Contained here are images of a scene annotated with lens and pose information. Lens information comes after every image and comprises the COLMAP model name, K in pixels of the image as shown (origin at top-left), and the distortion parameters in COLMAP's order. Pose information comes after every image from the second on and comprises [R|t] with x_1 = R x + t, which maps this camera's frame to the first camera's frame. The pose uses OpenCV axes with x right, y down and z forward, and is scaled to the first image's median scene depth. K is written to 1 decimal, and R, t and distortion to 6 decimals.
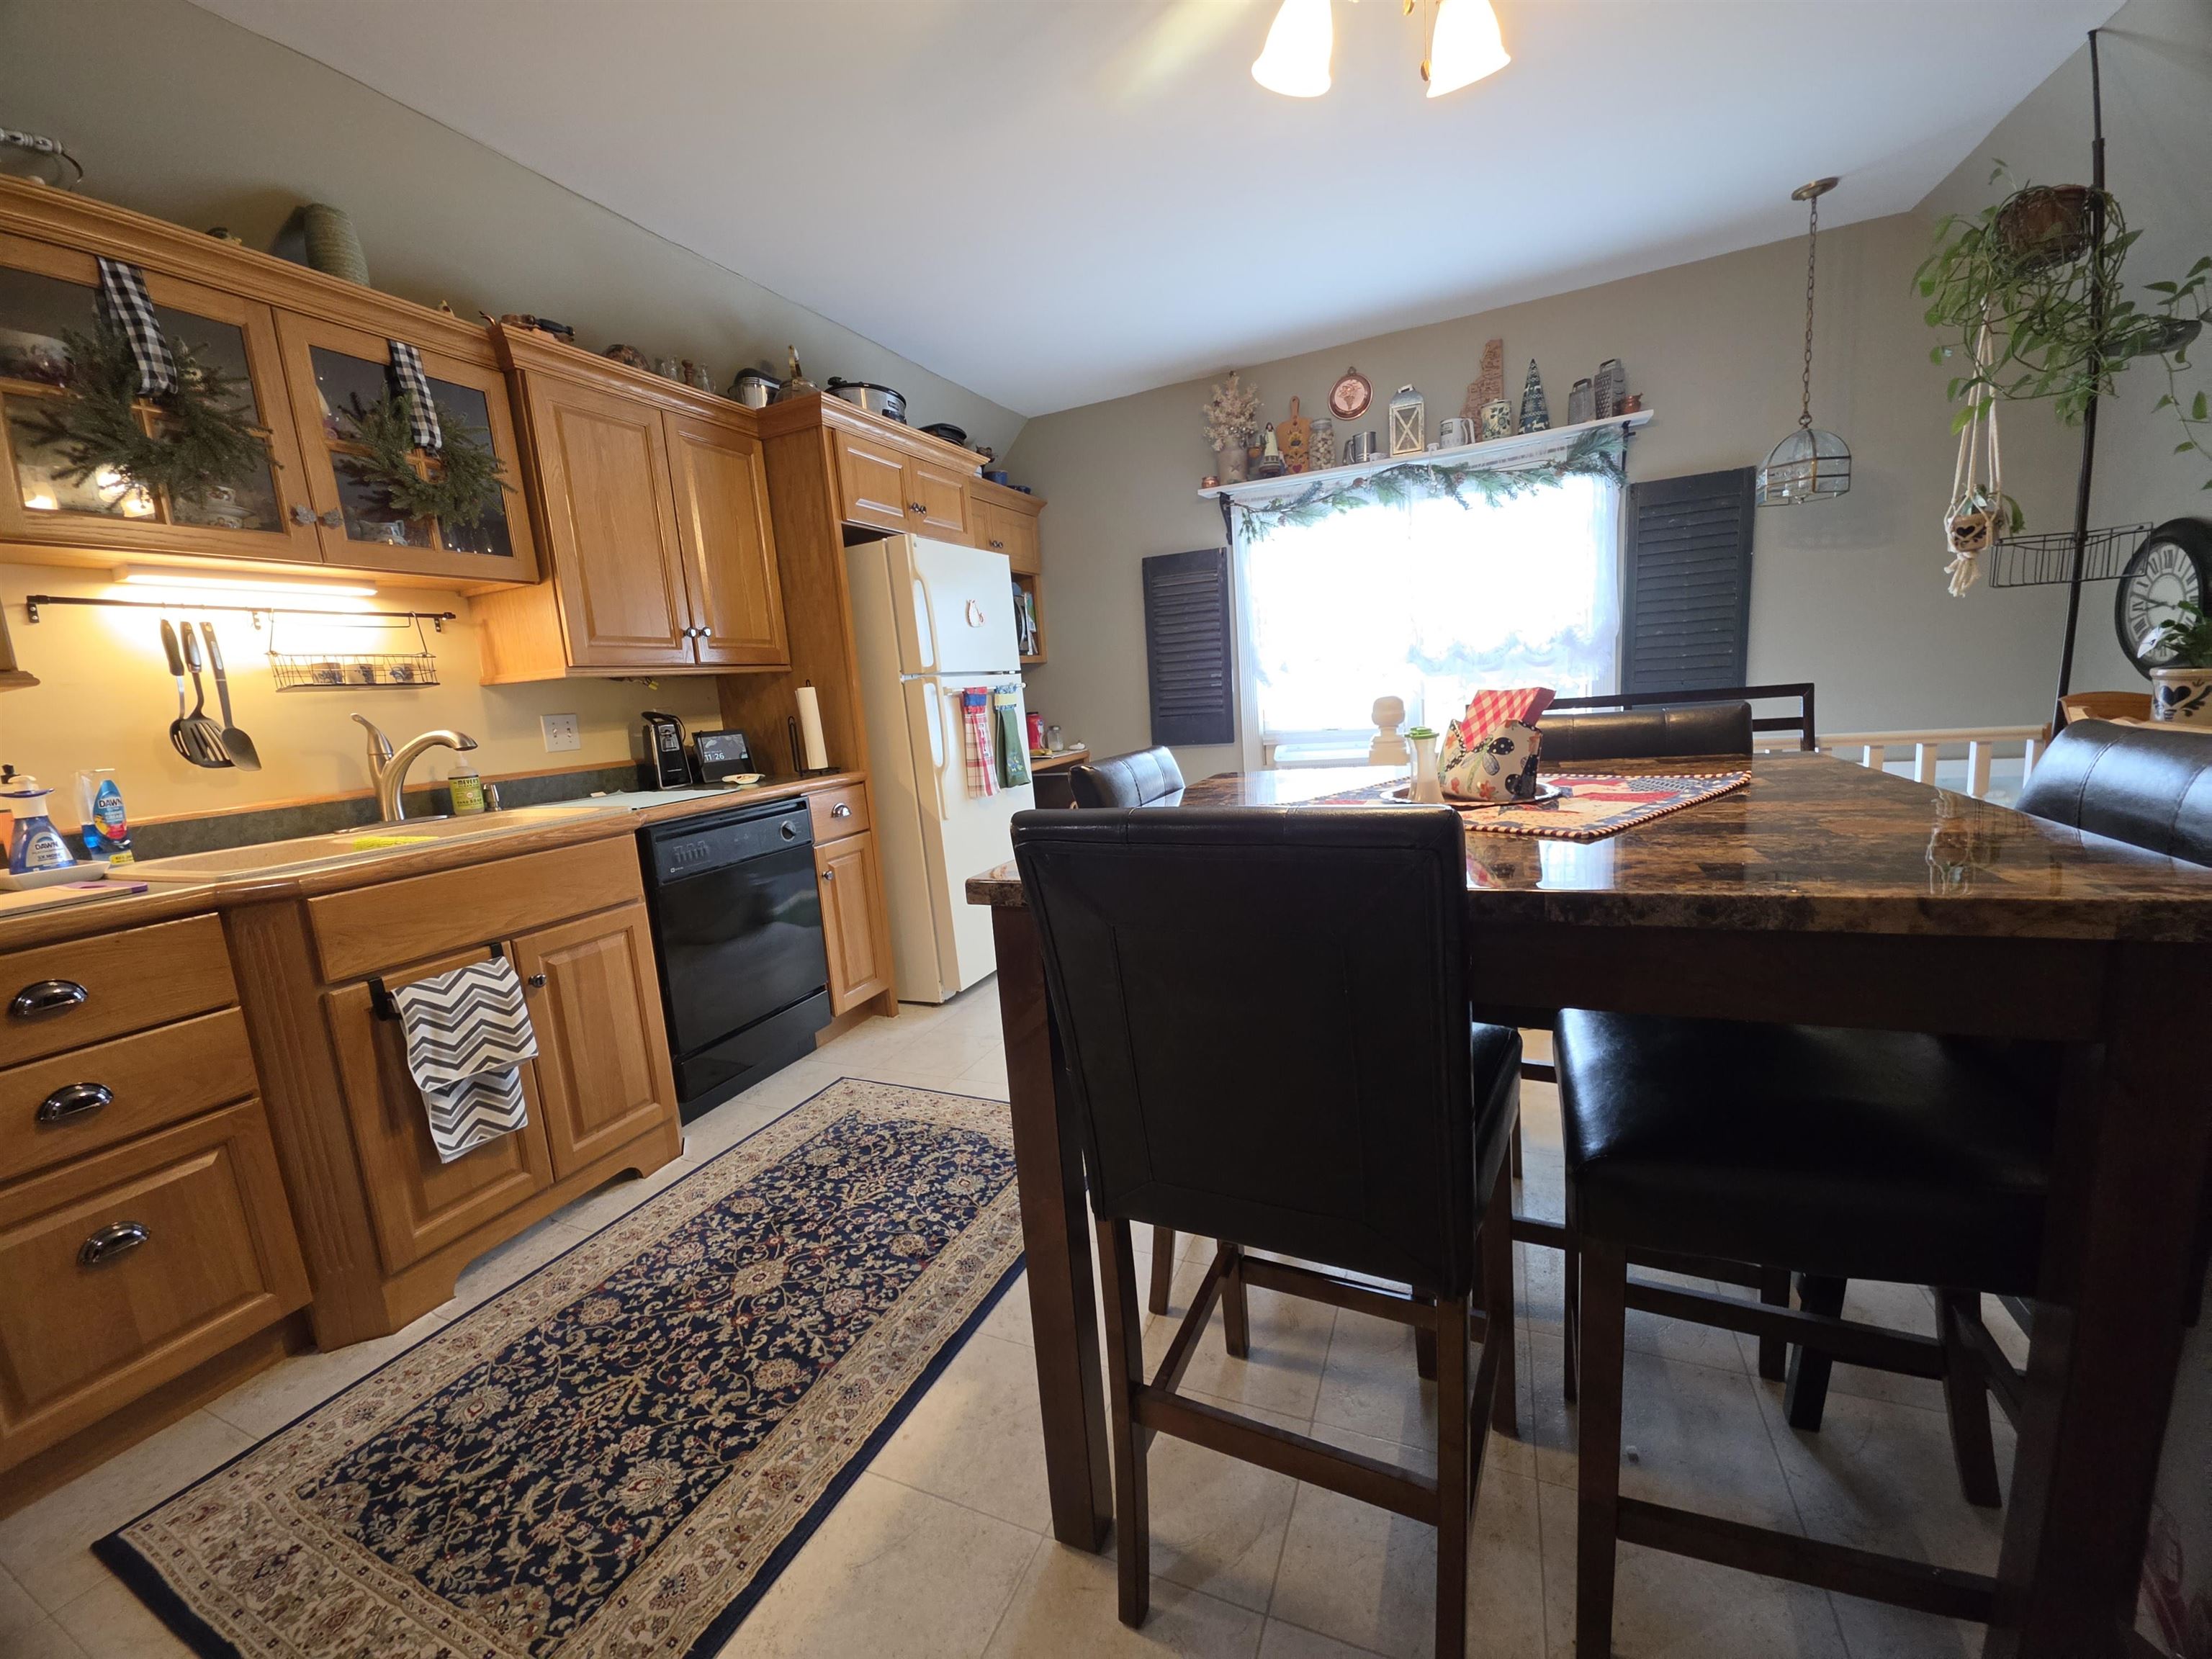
lens RADIAL K [[892.4, 0, 1103.6], [0, 892.4, 842.5], [0, 0, 1]] dist [0.010462, -0.007376]
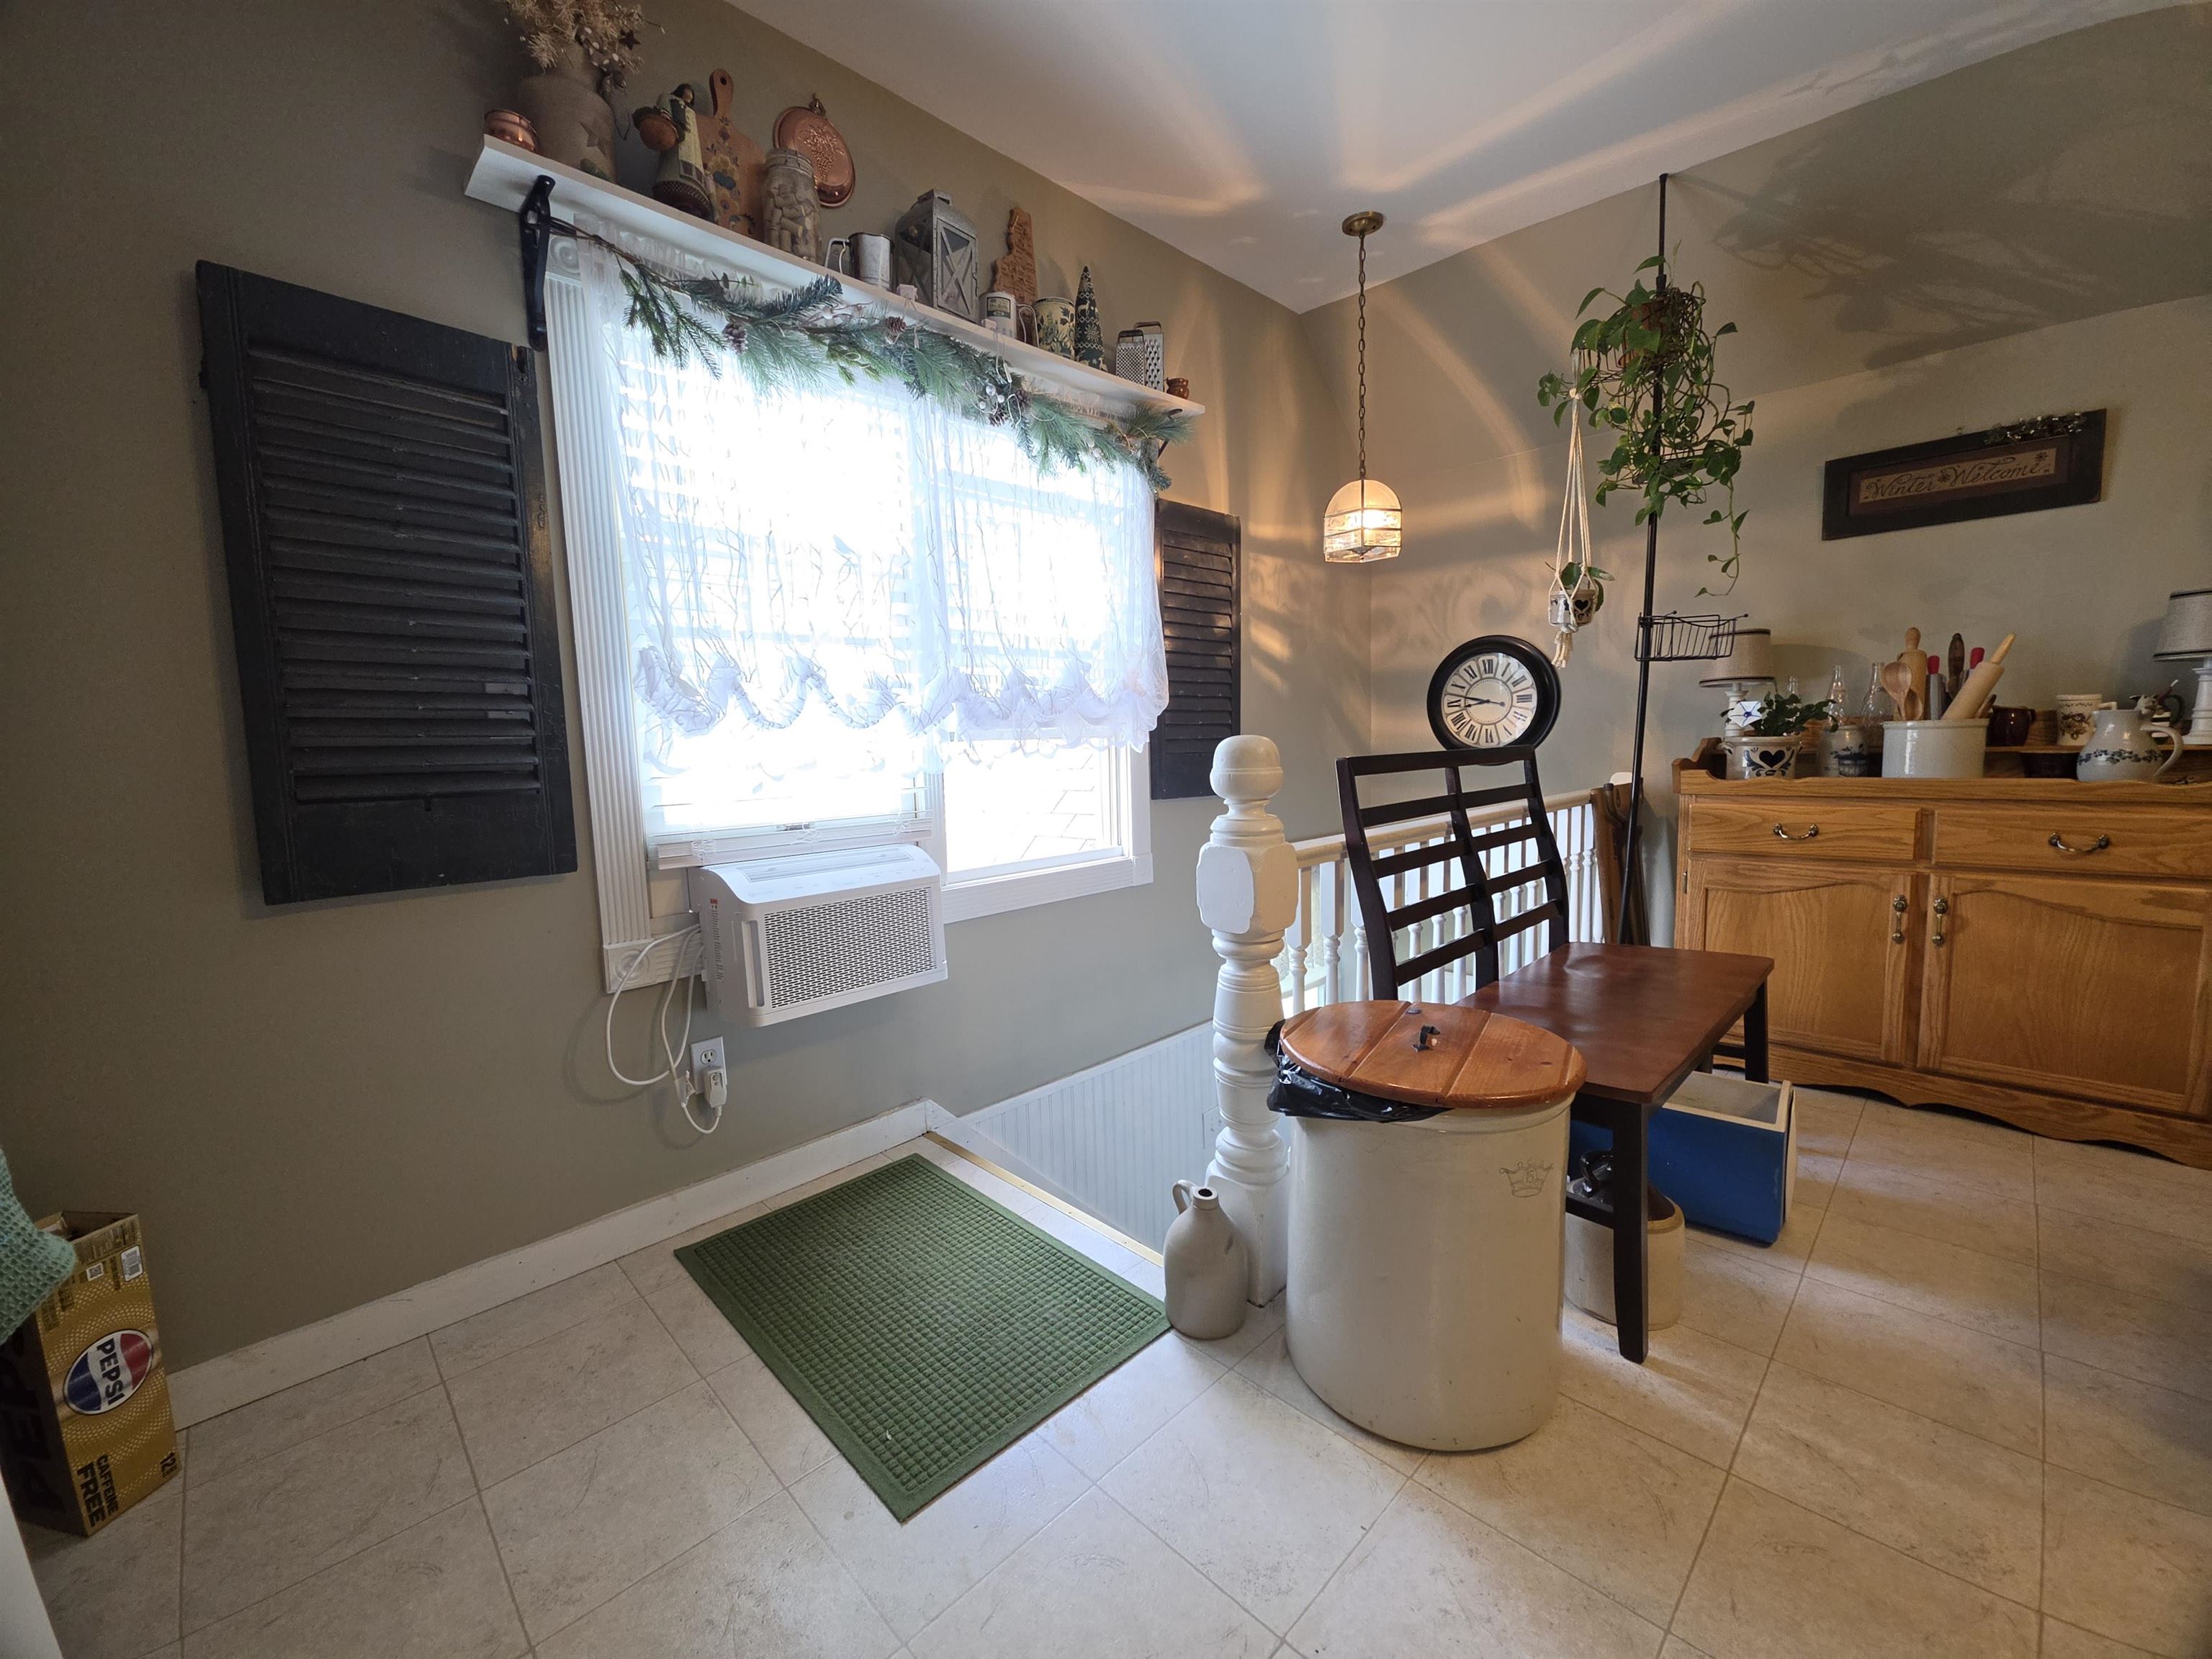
lens RADIAL K [[892.4, 0, 1076.4], [0, 892.4, 829.2], [0, 0, 1]] dist [0.010462, -0.007376]
pose [[0.391540, -0.024908, 0.919824, -0.239115], [0.156724, 0.986833, -0.039989, -0.163619], [-0.906716, 0.159816, 0.390288, 1.336917]]
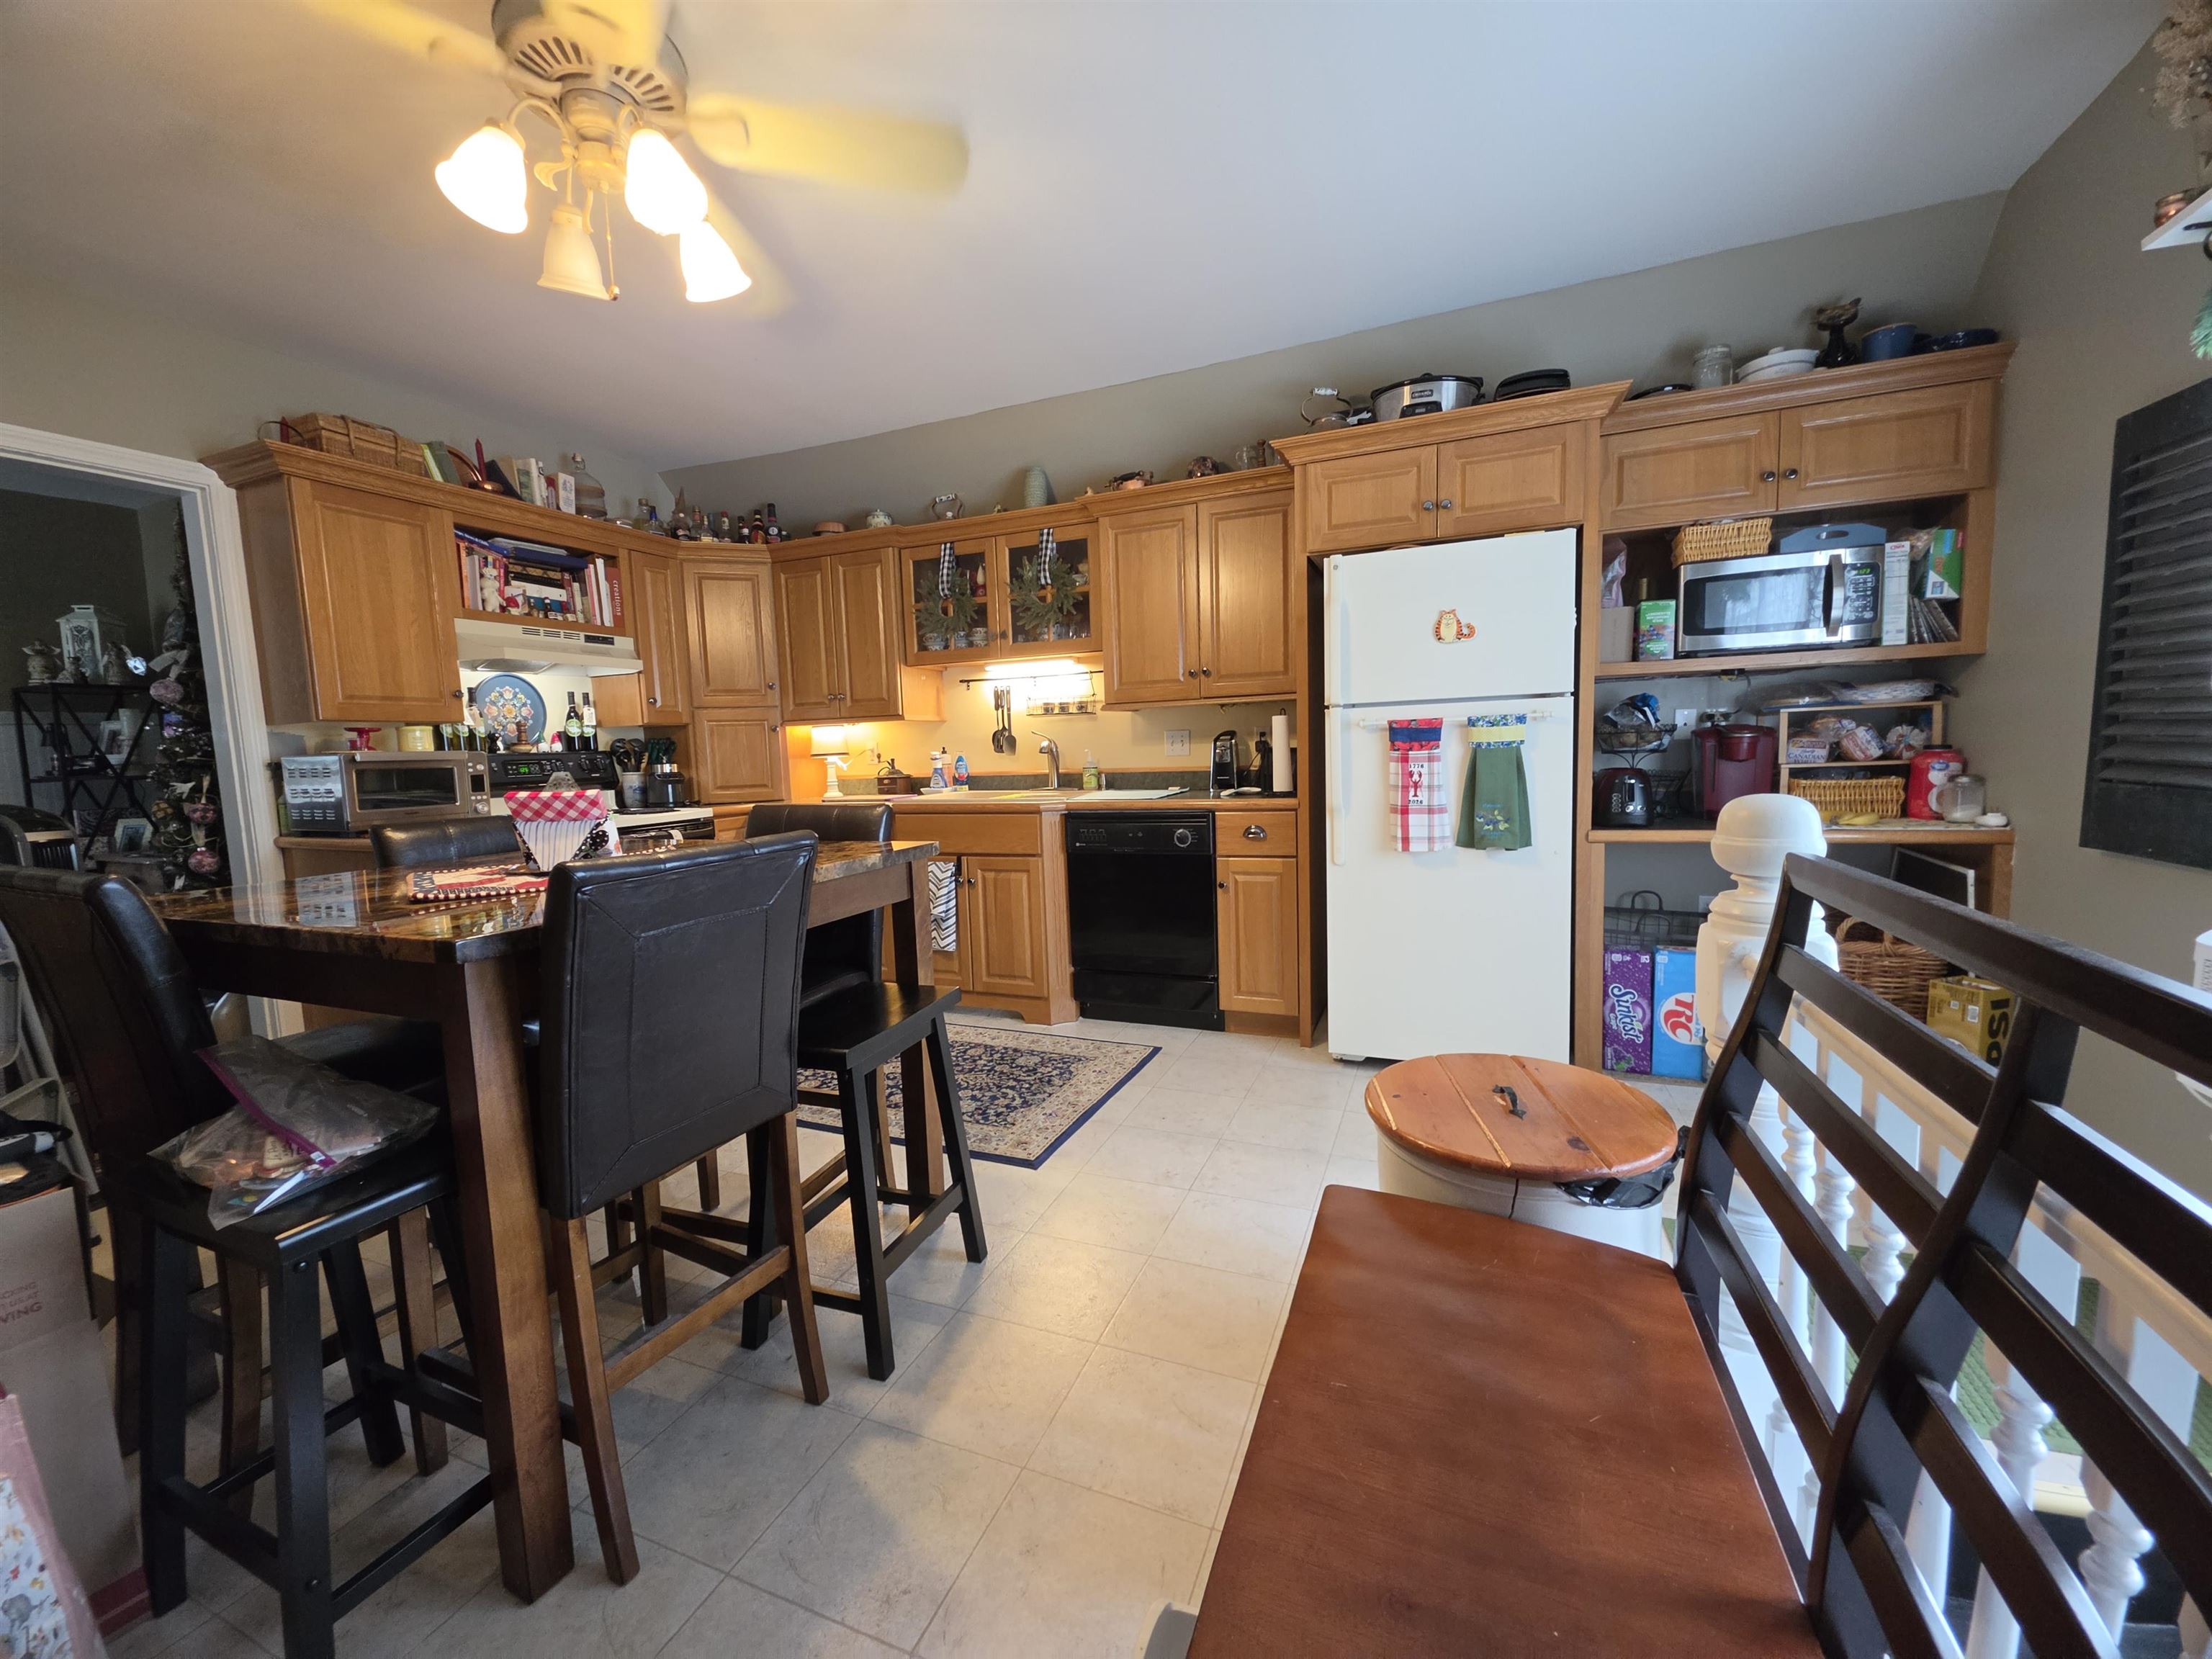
lens RADIAL K [[892.4, 0, 1096.3], [0, 892.4, 845.4], [0, 0, 1]] dist [0.010462, -0.007376]
pose [[0.008352, 0.189790, -0.981789, 1.043565], [-0.131587, 0.973494, 0.187067, -0.266955], [0.991269, 0.127629, 0.033104, 1.052518]]
